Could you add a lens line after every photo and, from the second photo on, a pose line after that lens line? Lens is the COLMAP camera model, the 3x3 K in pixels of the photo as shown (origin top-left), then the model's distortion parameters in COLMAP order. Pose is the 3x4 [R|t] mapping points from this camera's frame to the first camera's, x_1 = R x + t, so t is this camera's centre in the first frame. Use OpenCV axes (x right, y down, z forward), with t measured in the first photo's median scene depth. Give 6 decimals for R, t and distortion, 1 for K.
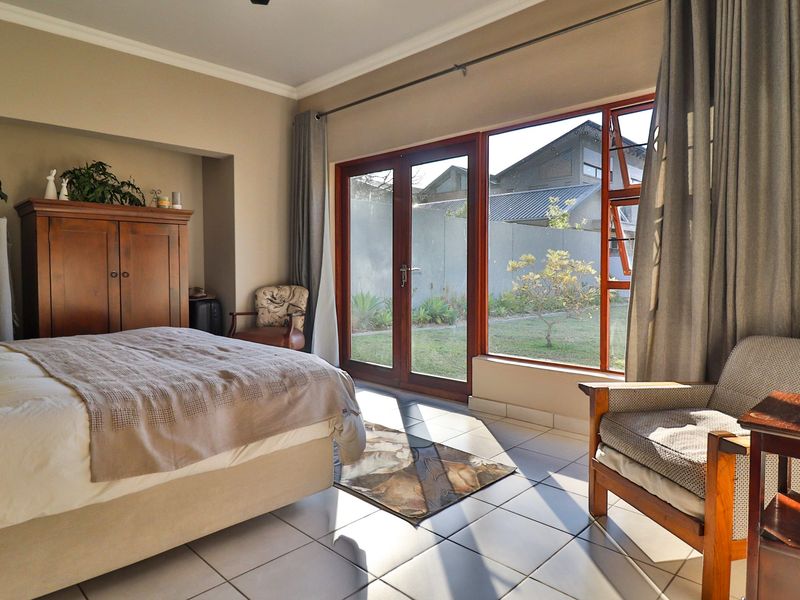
lens RADIAL K [[514.9, 0, 399.9], [0, 514.9, 297.4], [0, 0, 1]] dist [0.000840, -0.004861]
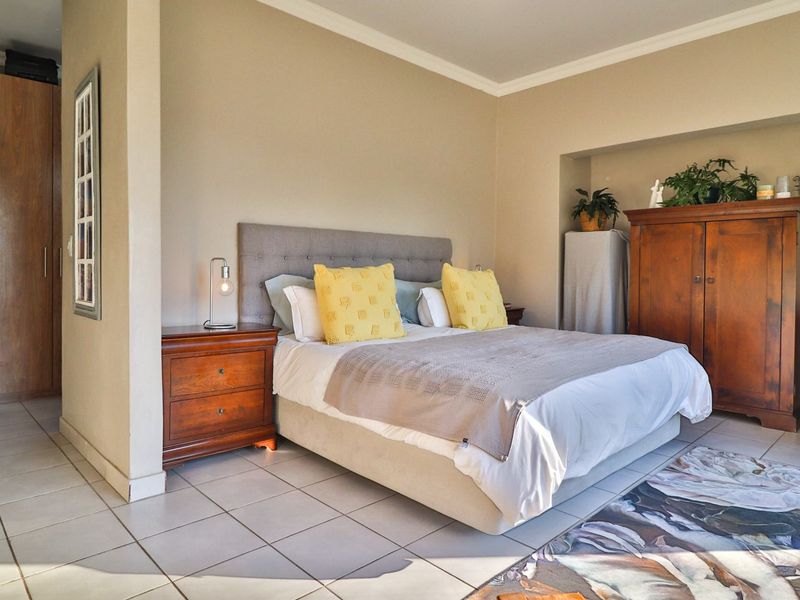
lens RADIAL K [[514.9, 0, 400.1], [0, 514.9, 296.4], [0, 0, 1]] dist [0.000840, -0.004861]
pose [[-0.030765, 0.047256, -0.998409, 0.458008], [-0.067552, 0.996500, 0.049247, -0.029362], [0.997241, 0.068959, -0.027465, 0.577546]]
